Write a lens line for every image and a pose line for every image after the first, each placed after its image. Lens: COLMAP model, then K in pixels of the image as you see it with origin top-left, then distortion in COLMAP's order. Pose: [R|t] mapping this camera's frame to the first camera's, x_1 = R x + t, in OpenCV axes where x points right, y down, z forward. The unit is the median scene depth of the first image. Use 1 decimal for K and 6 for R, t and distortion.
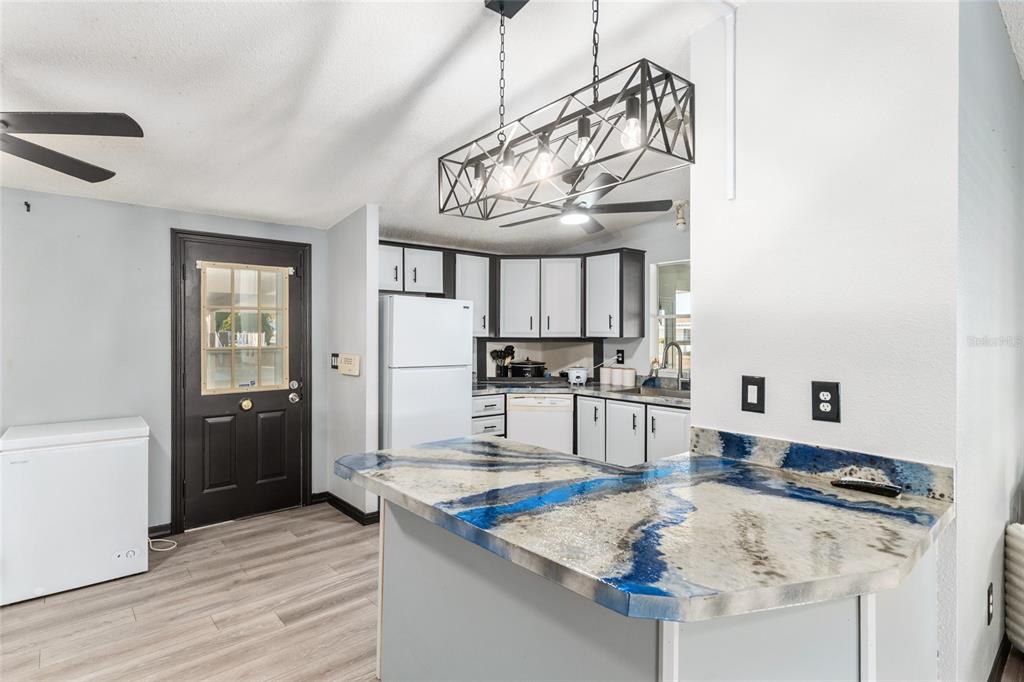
lens RADIAL K [[506.5, 0, 502.0], [0, 506.5, 332.6], [0, 0, 1]] dist [-0.005528, 0.000647]
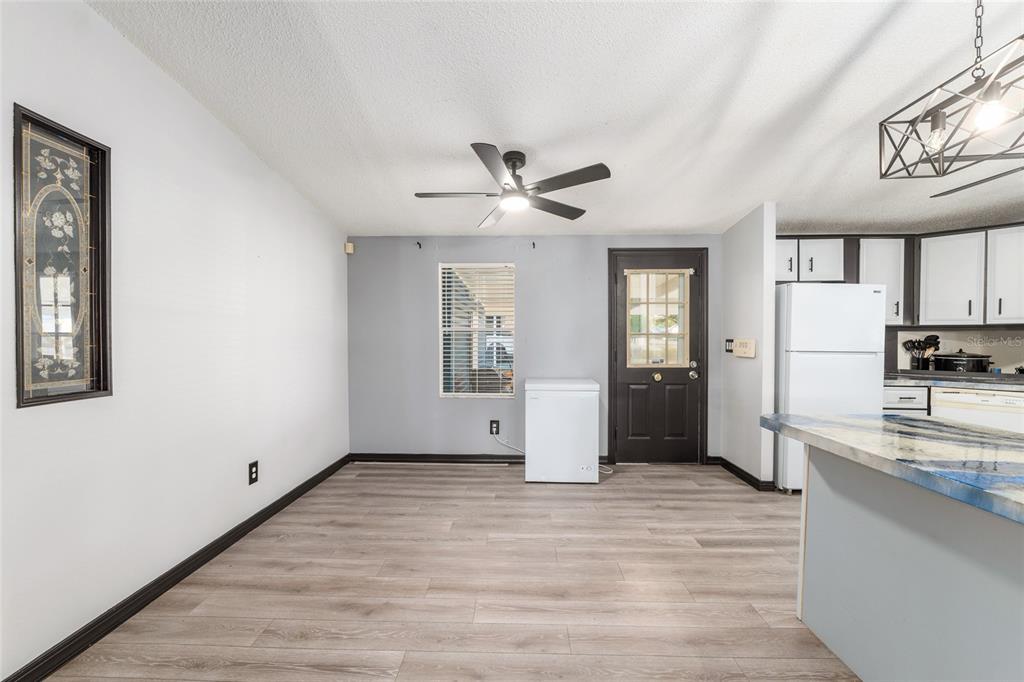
lens RADIAL K [[418.5, 0, 515.6], [0, 418.5, 342.3], [0, 0, 1]] dist [-0.013242, 0.001413]
pose [[0.742014, 0.008374, -0.670332, -0.049875], [0.001360, 0.999901, 0.013997, 0.032852], [0.670383, -0.011298, 0.741929, -0.036822]]
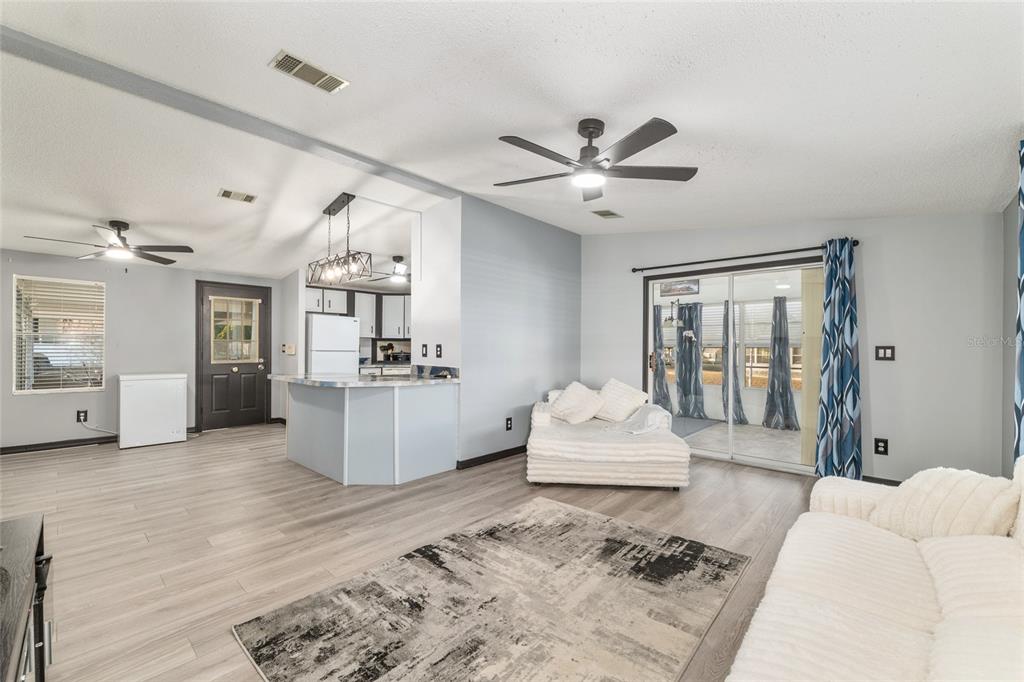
lens RADIAL K [[418.5, 0, 507.2], [0, 418.5, 347.3], [0, 0, 1]] dist [-0.013242, 0.001413]
pose [[0.994394, 0.003858, 0.105664, 0.327417], [-0.003769, 0.999992, -0.001038, 0.048389], [-0.105667, 0.000634, 0.994401, -0.629437]]
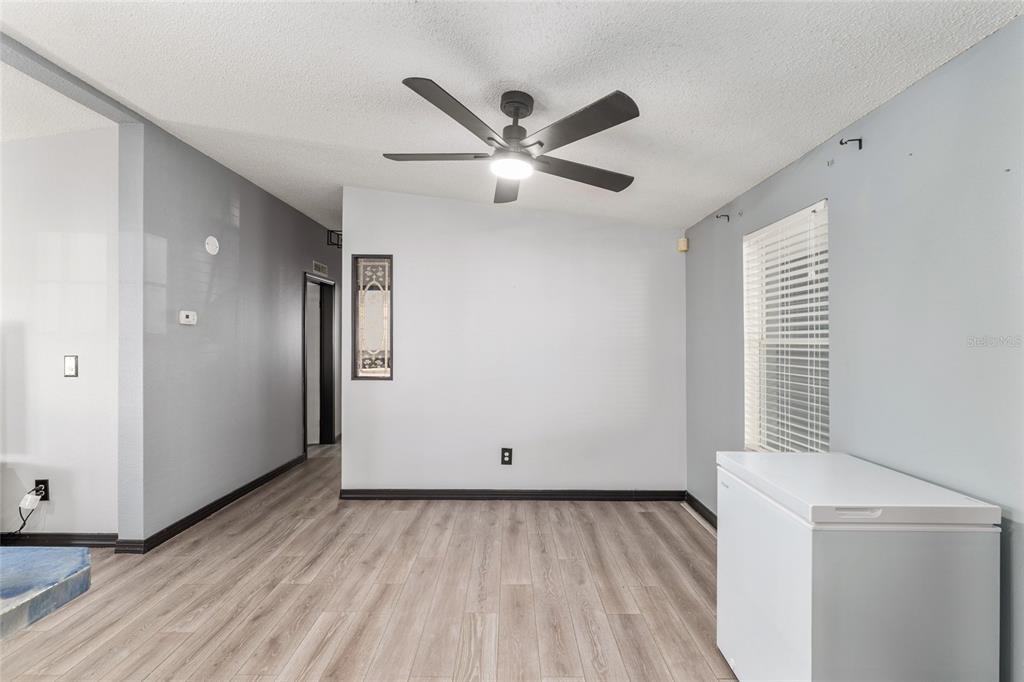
lens RADIAL K [[437.1, 0, 506.6], [0, 437.1, 339.5], [0, 0, 1]] dist [-0.002762, 0.000356]
pose [[-0.650222, -0.006182, -0.759719, -0.119685], [0.000303, 0.999965, -0.008396, 0.018485], [0.759744, -0.005689, -0.650197, 0.720308]]
